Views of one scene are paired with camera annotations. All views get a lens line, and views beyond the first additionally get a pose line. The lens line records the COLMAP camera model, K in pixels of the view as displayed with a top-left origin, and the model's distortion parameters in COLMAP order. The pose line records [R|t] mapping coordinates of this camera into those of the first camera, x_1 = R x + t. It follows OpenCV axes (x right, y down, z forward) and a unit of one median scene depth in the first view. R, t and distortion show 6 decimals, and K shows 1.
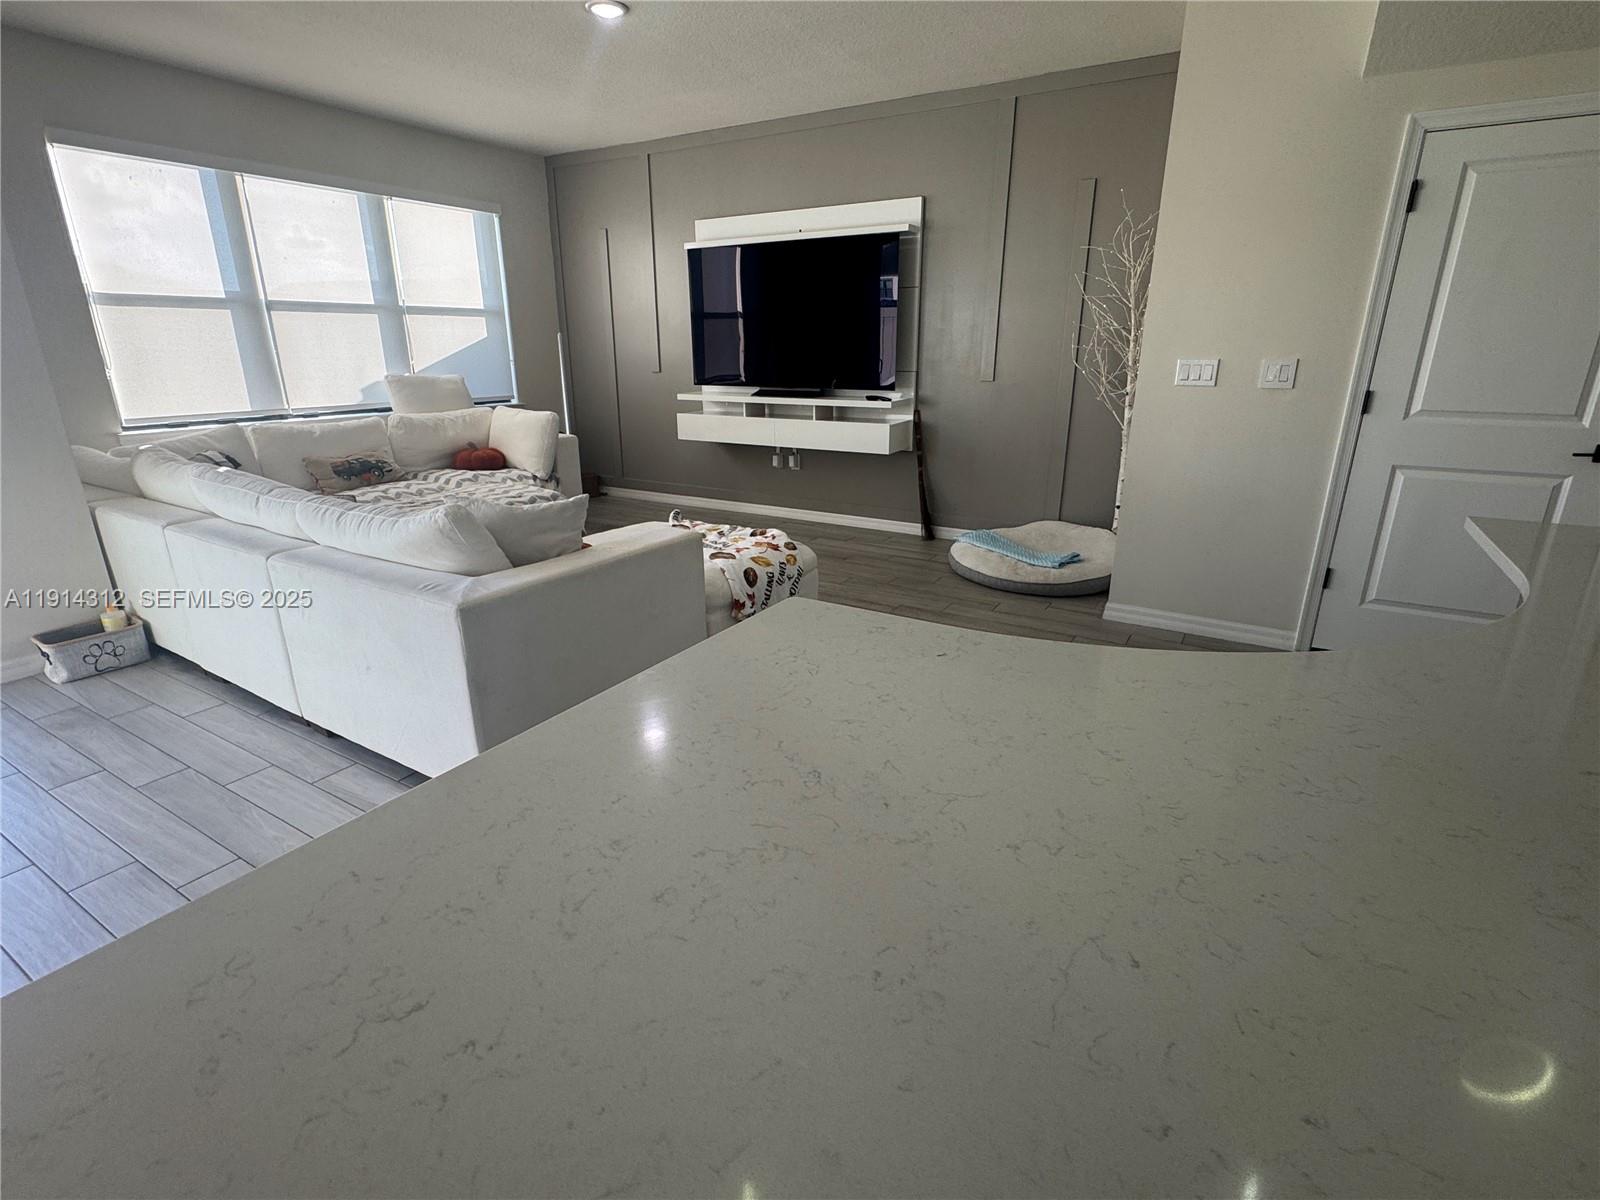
lens RADIAL K [[782.7, 0, 810.4], [0, 782.7, 594.2], [0, 0, 1]] dist [-0.002498, 0.001722]
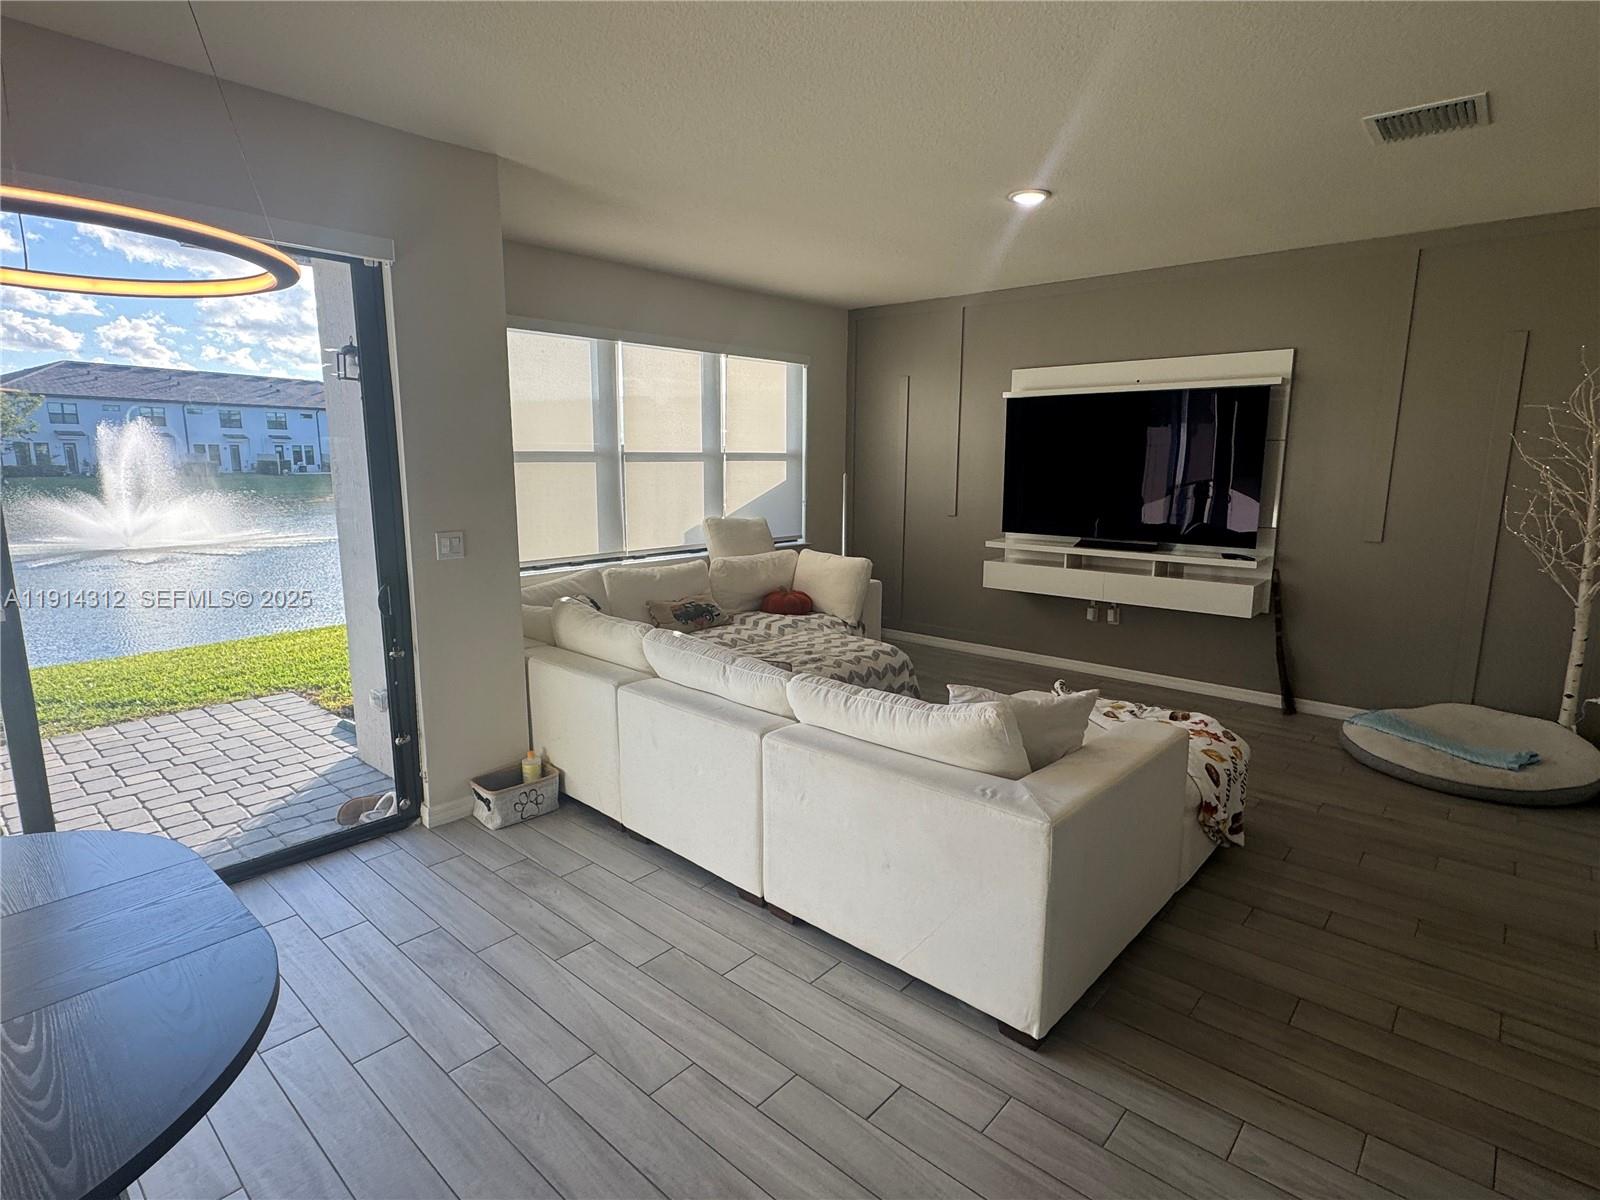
lens RADIAL K [[830.2, 0, 802.4], [0, 830.2, 596.0], [0, 0, 1]] dist [-0.000111, -0.000464]
pose [[0.982980, 0.035483, -0.180256, -0.247427], [-0.060880, 0.988646, -0.137381, -0.042970], [0.173334, 0.146017, 0.973979, -0.027192]]
